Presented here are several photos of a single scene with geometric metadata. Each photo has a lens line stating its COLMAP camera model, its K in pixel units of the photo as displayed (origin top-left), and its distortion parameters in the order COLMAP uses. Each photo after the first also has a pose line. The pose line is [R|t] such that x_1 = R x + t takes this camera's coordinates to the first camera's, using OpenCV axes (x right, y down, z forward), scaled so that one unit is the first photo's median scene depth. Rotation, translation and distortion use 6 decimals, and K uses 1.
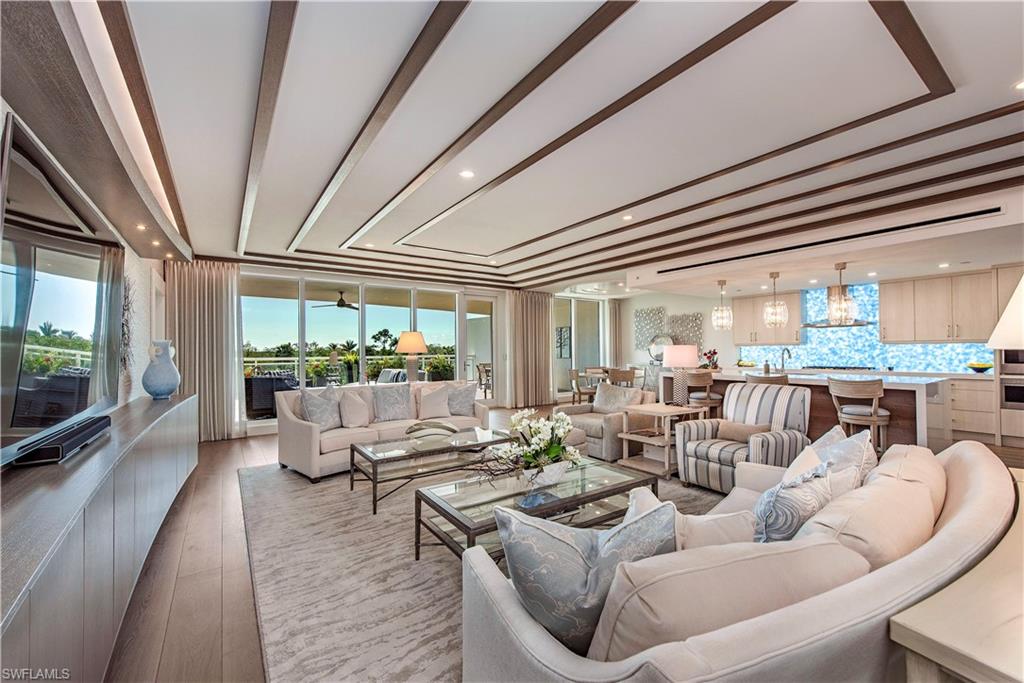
lens RADIAL K [[404.5, 0, 512.1], [0, 404.5, 341.4], [0, 0, 1]] dist [0.003324, -0.000331]
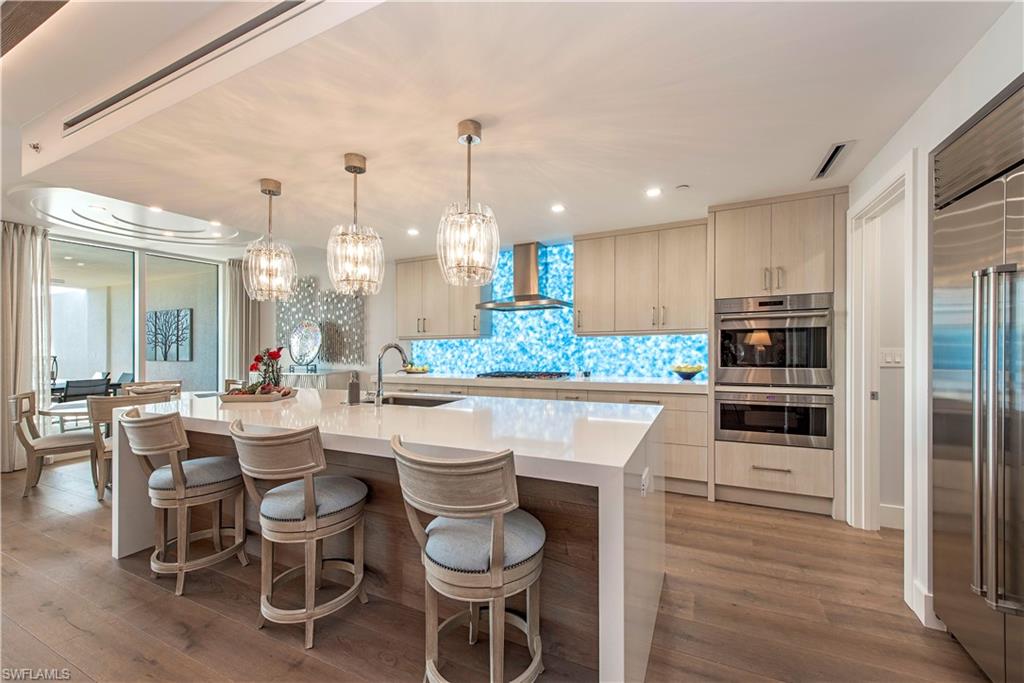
lens RADIAL K [[404.5, 0, 497.8], [0, 404.5, 347.3], [0, 0, 1]] dist [0.003324, -0.000331]
pose [[0.884702, -0.004731, 0.466132, 0.488979], [-0.005450, 0.999775, 0.020491, 0.011340], [-0.466124, -0.020669, 0.884478, 0.478663]]
